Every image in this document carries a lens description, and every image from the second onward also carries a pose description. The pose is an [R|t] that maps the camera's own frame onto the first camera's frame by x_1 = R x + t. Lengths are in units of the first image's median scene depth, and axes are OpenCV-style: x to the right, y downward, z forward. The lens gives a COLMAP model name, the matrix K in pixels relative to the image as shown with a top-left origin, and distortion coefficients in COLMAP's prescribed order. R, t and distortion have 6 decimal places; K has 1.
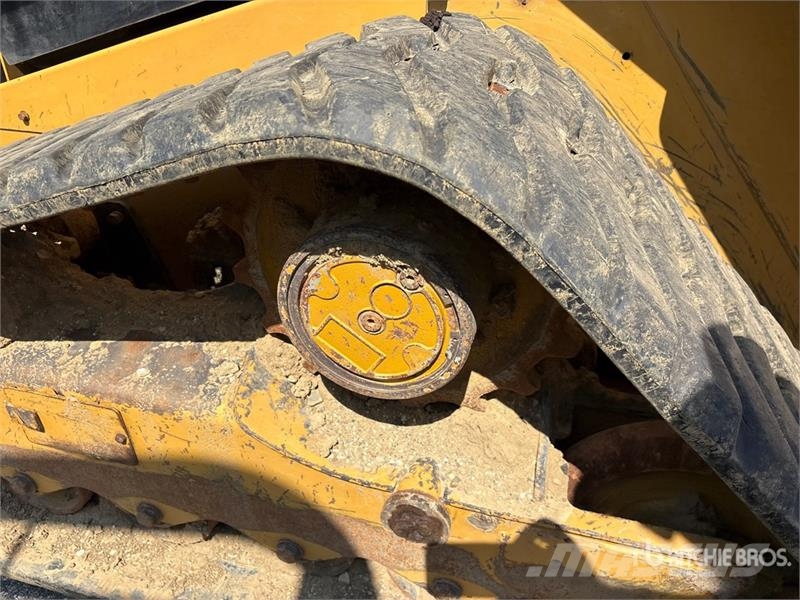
lens RADIAL K [[598.7, 0, 409.6], [0, 598.7, 300.5], [0, 0, 1]] dist [0.061535, -0.086329]
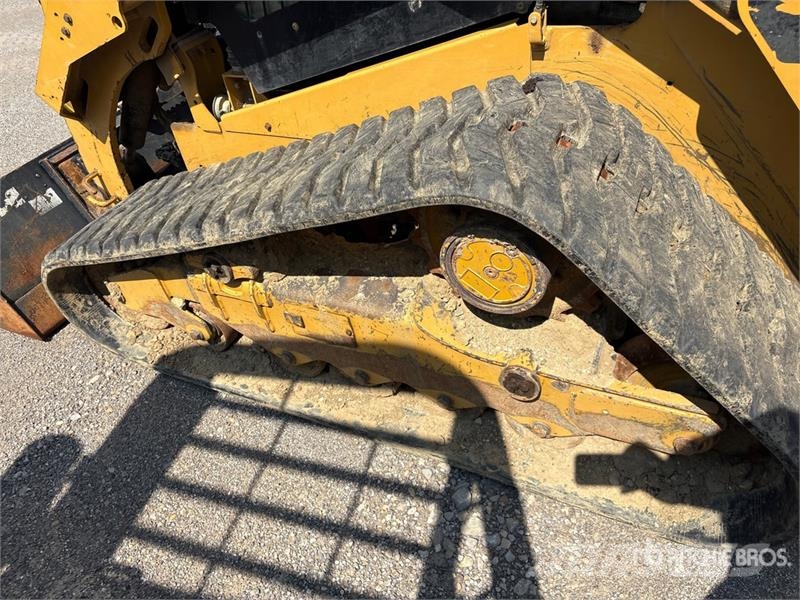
lens RADIAL K [[598.7, 0, 409.6], [0, 598.7, 300.5], [0, 0, 1]] dist [0.061535, -0.086329]
pose [[0.975732, 0.010606, -0.218713, 0.075143], [0.022930, 0.988386, 0.150222, -0.127764], [0.217766, -0.151591, 0.964157, -0.664238]]
